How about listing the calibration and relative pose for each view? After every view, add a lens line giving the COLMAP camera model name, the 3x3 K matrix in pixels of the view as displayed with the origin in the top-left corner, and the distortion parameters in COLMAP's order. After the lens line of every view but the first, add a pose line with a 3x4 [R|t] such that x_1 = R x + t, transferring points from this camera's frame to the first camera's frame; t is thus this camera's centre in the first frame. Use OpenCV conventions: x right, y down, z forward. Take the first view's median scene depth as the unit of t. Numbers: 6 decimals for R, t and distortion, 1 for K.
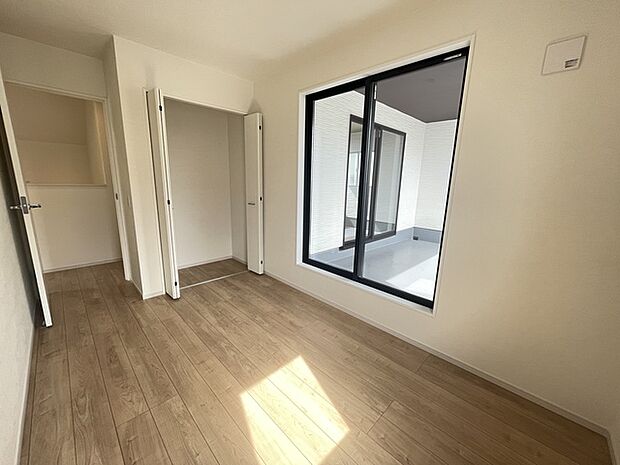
lens RADIAL K [[251.2, 0, 309.2], [0, 251.2, 233.1], [0, 0, 1]] dist [-0.000364, -0.000205]
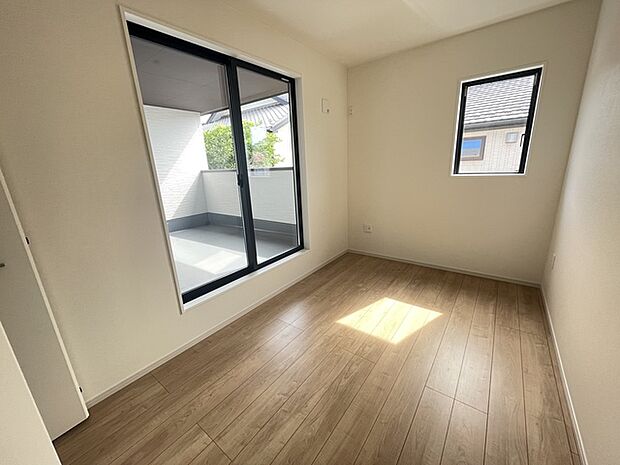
lens RADIAL K [[251.2, 0, 310.6], [0, 251.2, 232.5], [0, 0, 1]] dist [-0.000364, -0.000205]
pose [[-0.139879, -0.279146, 0.950006, -0.973108], [0.255033, 0.916911, 0.306973, -0.254875], [-0.956761, 0.285222, -0.057065, 1.050712]]
